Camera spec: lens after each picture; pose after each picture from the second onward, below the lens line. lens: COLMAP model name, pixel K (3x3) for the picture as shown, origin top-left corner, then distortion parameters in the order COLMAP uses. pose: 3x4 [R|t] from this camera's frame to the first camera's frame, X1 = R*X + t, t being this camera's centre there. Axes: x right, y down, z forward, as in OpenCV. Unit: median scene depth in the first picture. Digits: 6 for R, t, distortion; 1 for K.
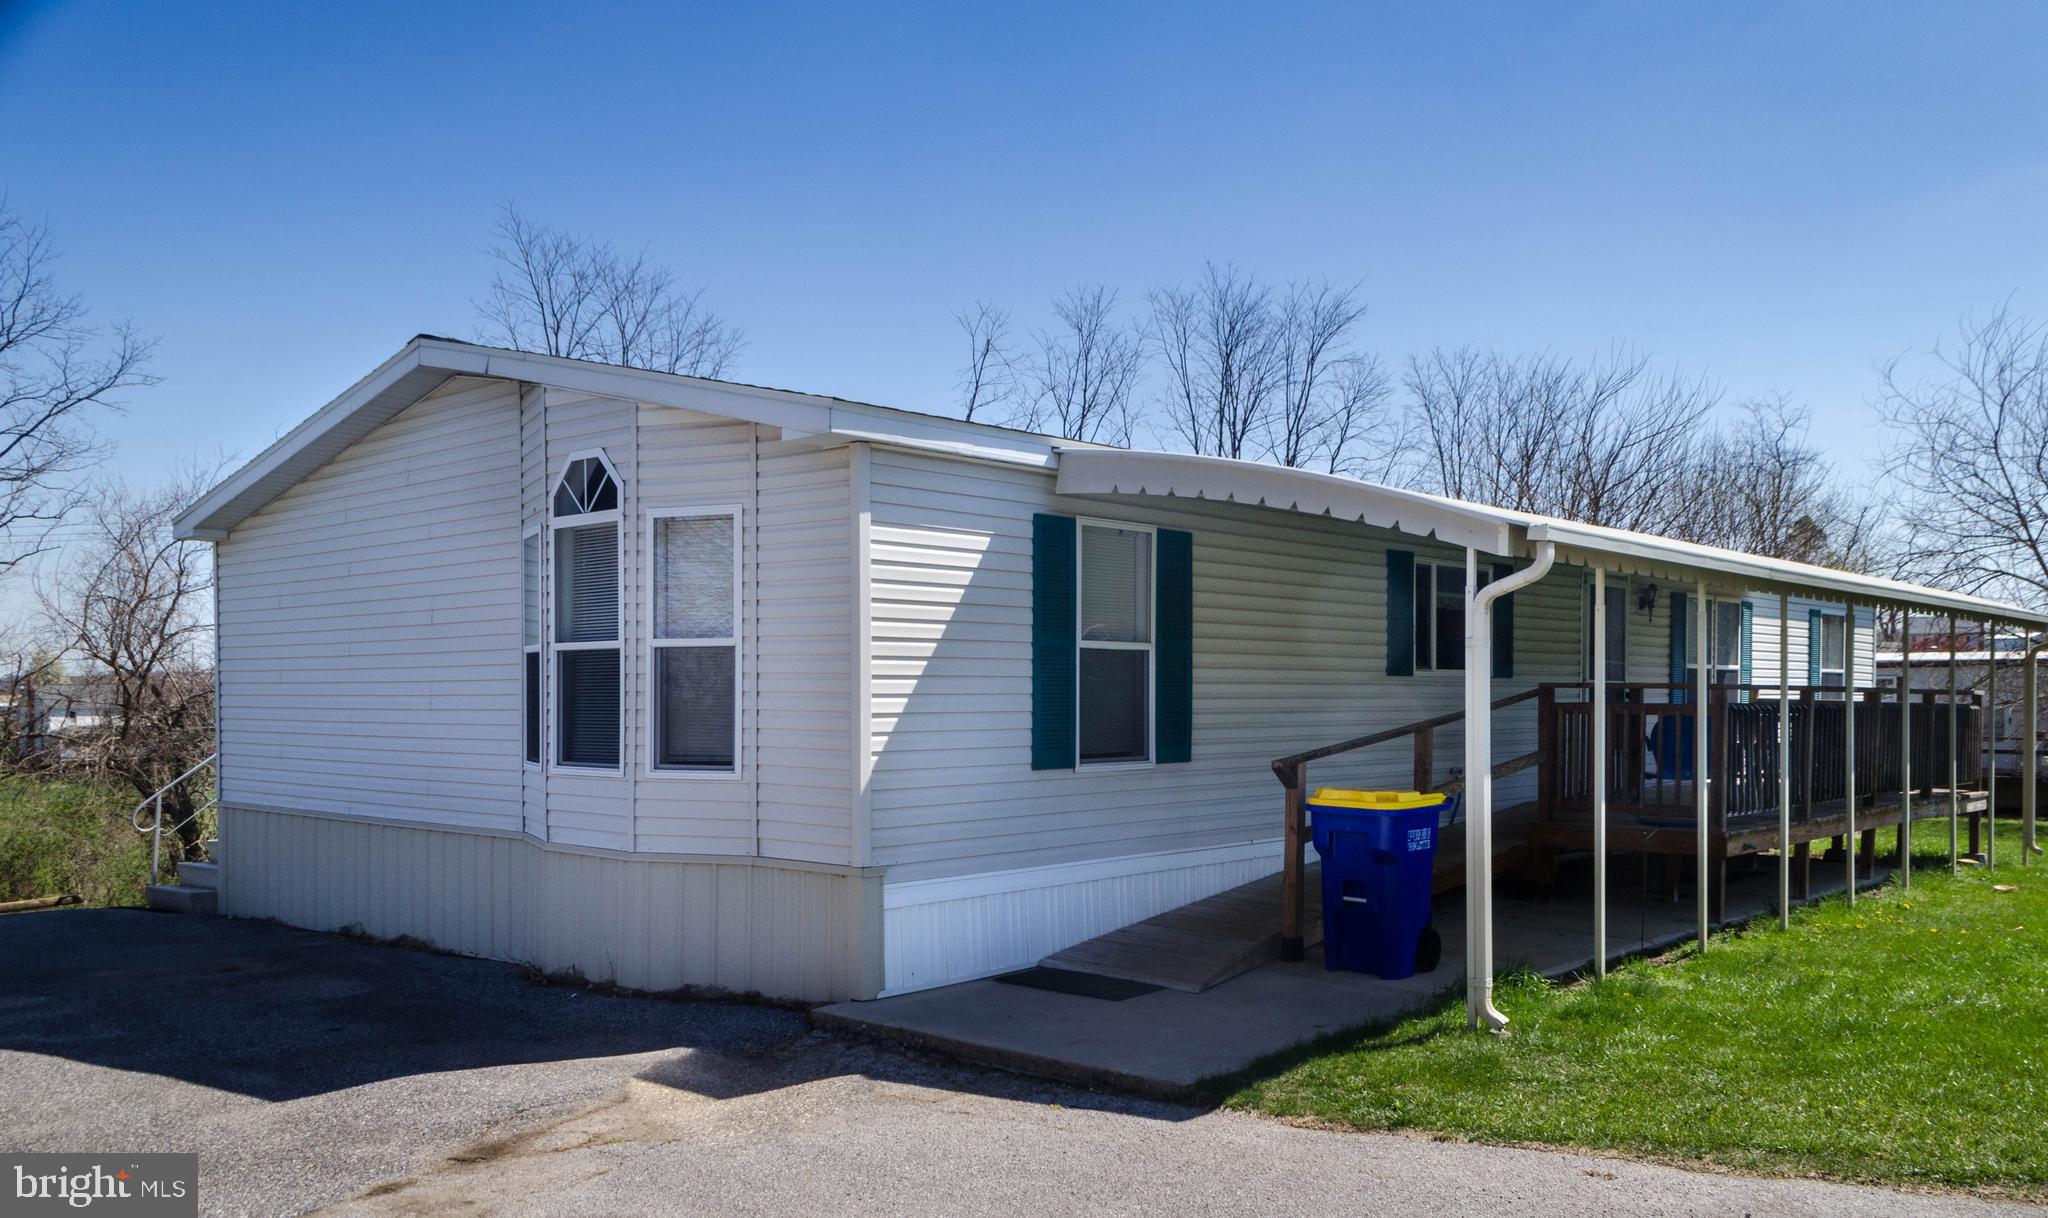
lens RADIAL K [[1565.7, 0, 1020.2], [0, 1565.7, 660.6], [0, 0, 1]] dist [0.028615, -0.001617]
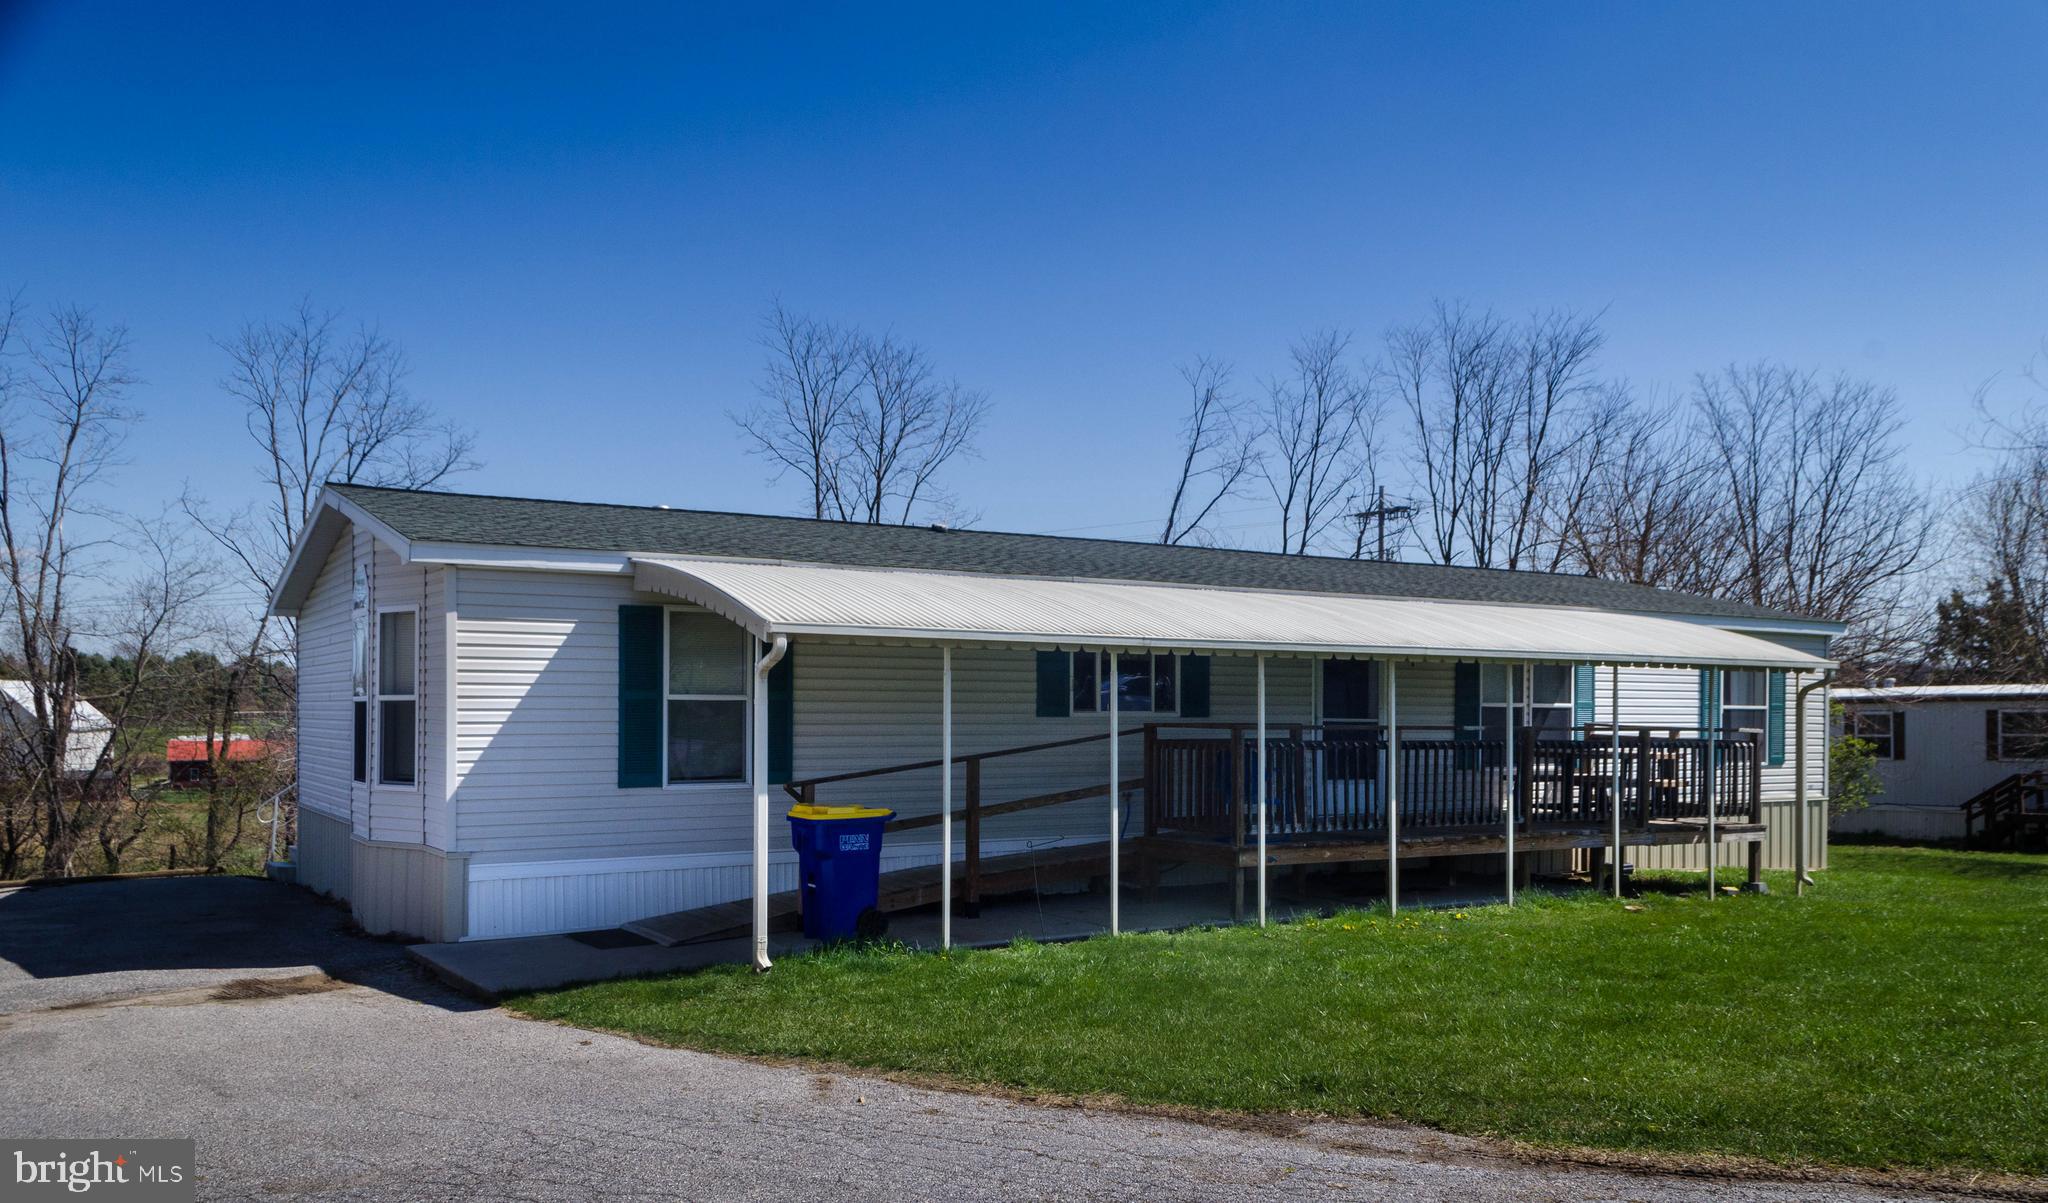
lens RADIAL K [[1568.2, 0, 1024.0], [0, 1568.2, 601.5], [0, 0, 1]] dist [0.072565, -0.133326]
pose [[0.966058, -0.017335, -0.257744, 0.699764], [0.003162, 0.998465, -0.055303, -0.017015], [0.258307, 0.052611, 0.964629, -0.264017]]
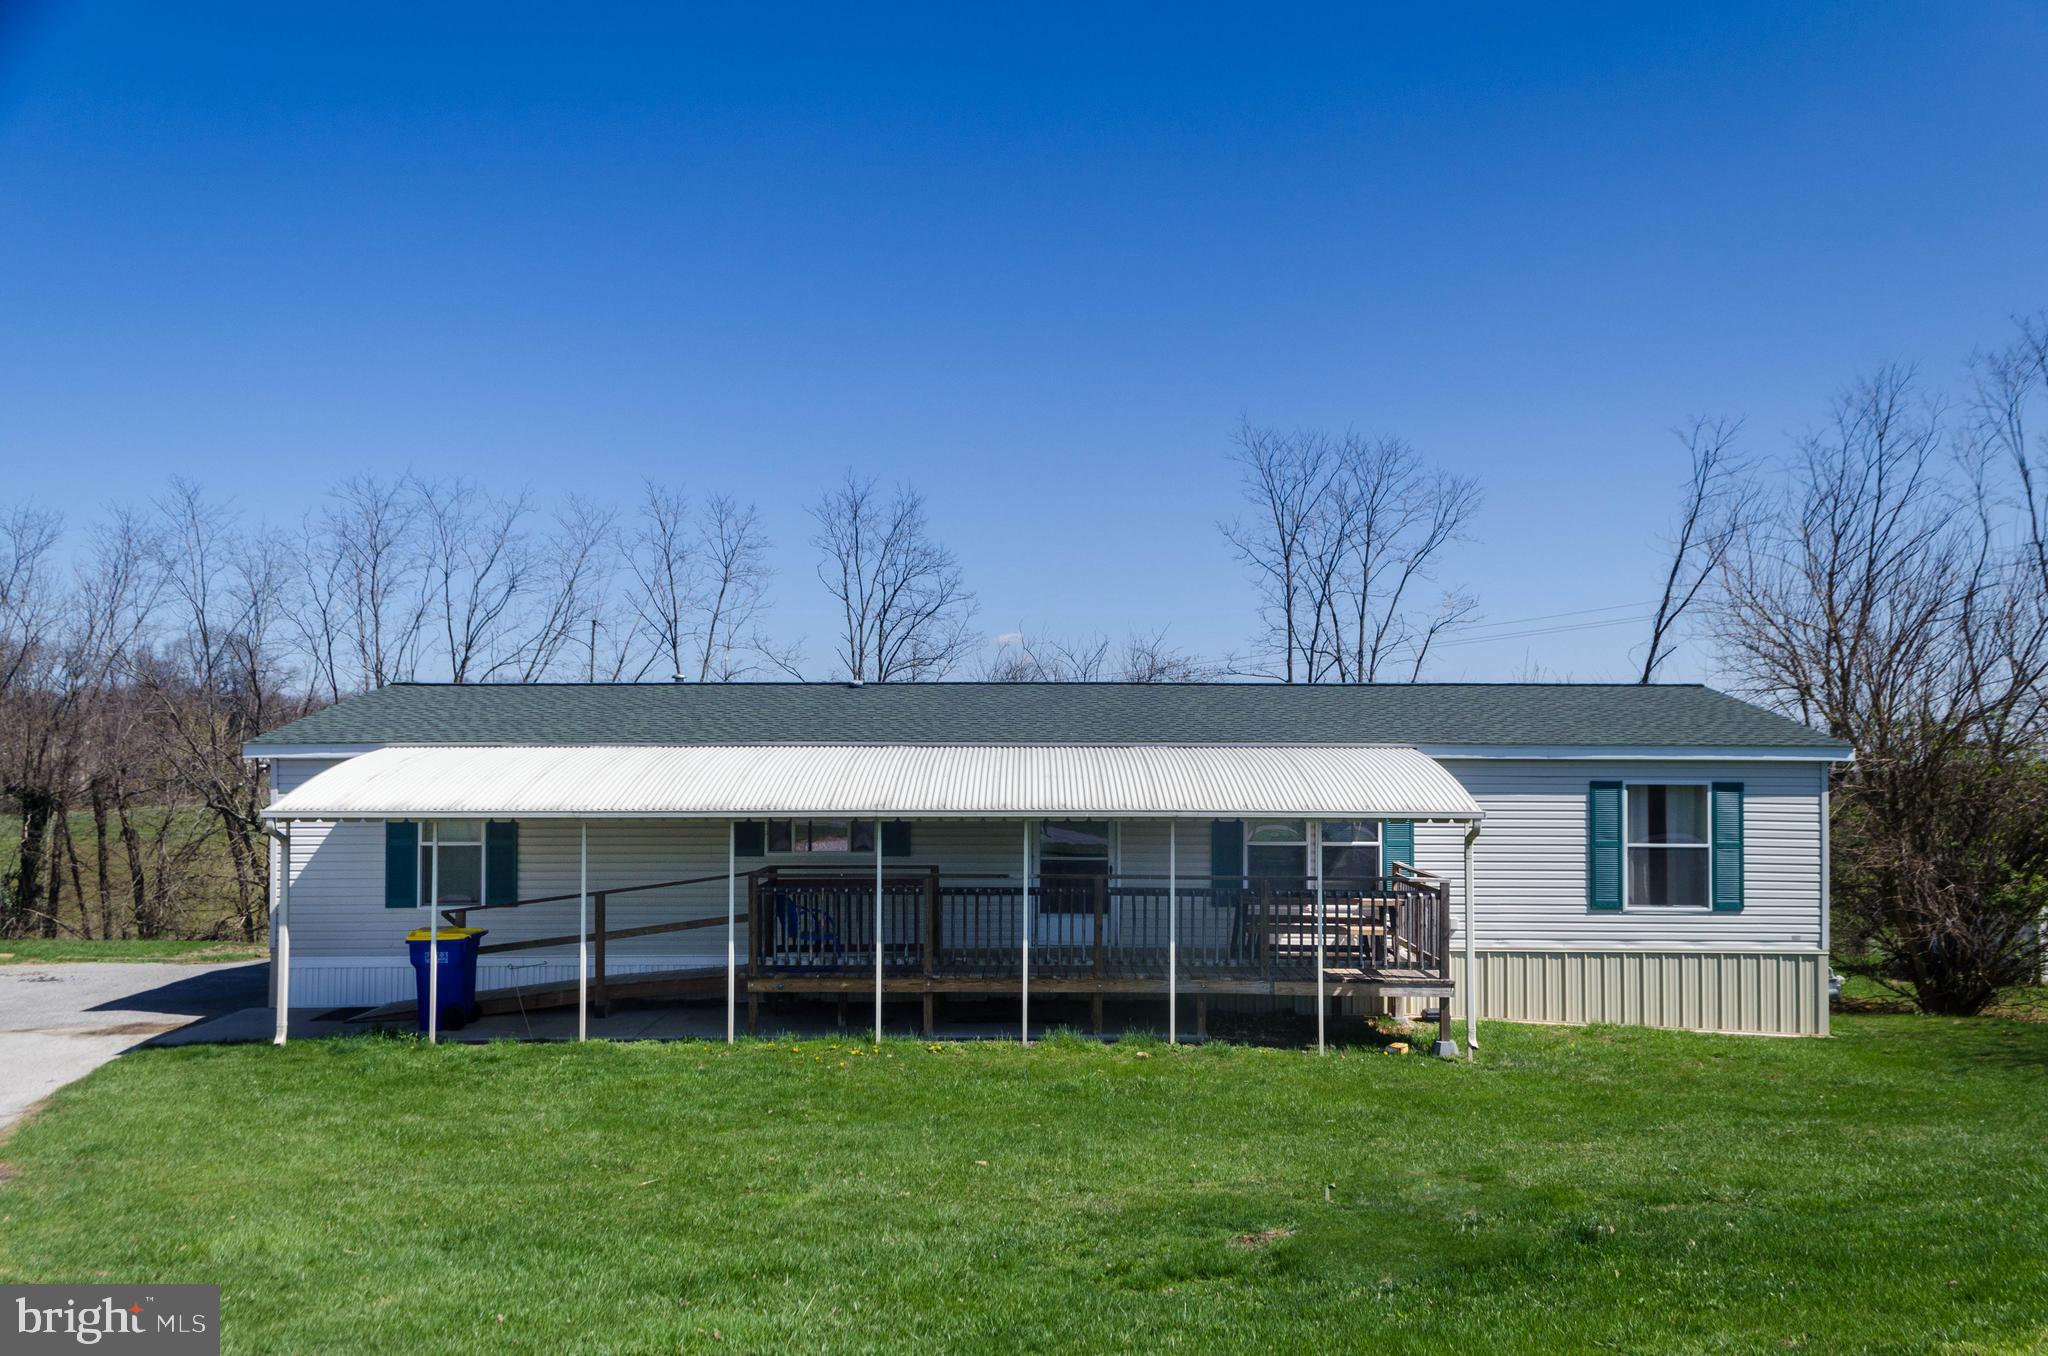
lens RADIAL K [[1581.4, 0, 1024.0], [0, 1581.4, 678.0], [0, 0, 1]] dist [0.033381, -0.004465]
pose [[0.694039, -0.052152, -0.718046, 1.924007], [0.012946, 0.998116, -0.059980, -0.083392], [0.719821, 0.032332, 0.693406, 0.186842]]
